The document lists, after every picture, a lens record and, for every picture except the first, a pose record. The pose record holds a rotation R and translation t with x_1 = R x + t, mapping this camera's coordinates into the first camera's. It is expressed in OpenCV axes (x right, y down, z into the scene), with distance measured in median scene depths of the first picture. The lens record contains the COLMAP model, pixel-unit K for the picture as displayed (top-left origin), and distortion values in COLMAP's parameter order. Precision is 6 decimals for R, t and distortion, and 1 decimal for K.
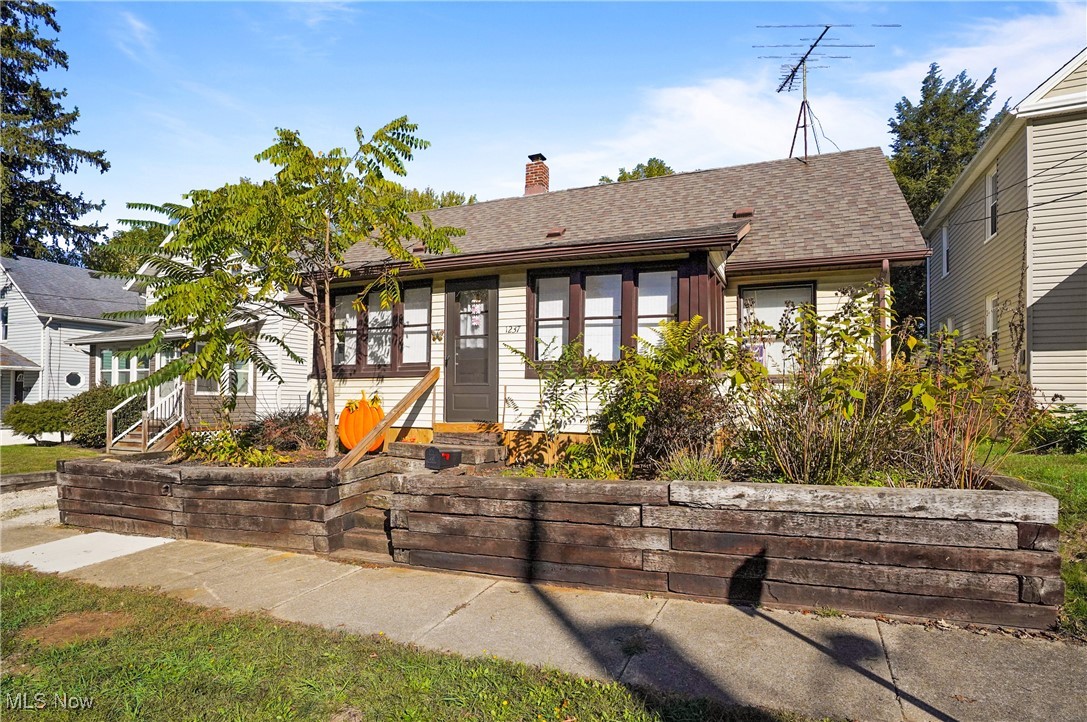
lens RADIAL K [[689.5, 0, 543.5], [0, 689.5, 361.0], [0, 0, 1]] dist [-0.076810, 0.063599]
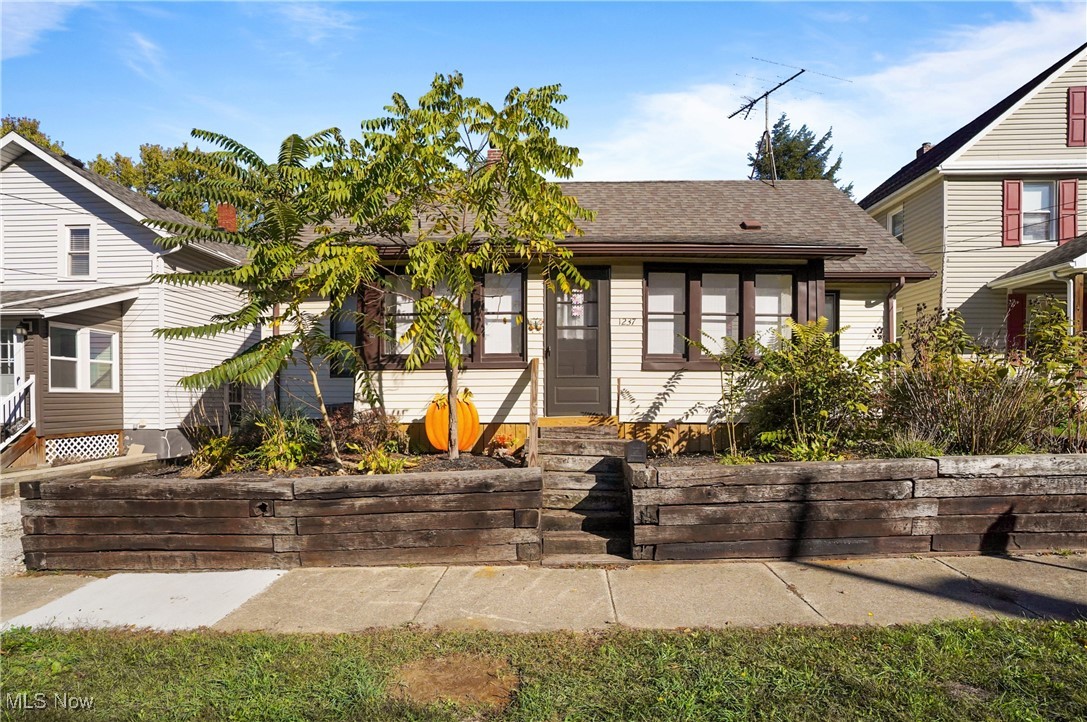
lens RADIAL K [[680.5, 0, 543.0], [0, 680.5, 385.6], [0, 0, 1]] dist [-0.080243, 0.065308]
pose [[0.908782, -0.000419, 0.417271, -0.633281], [-0.015370, 0.999287, 0.034478, 0.016303], [-0.416988, -0.037746, 0.908128, 0.173760]]
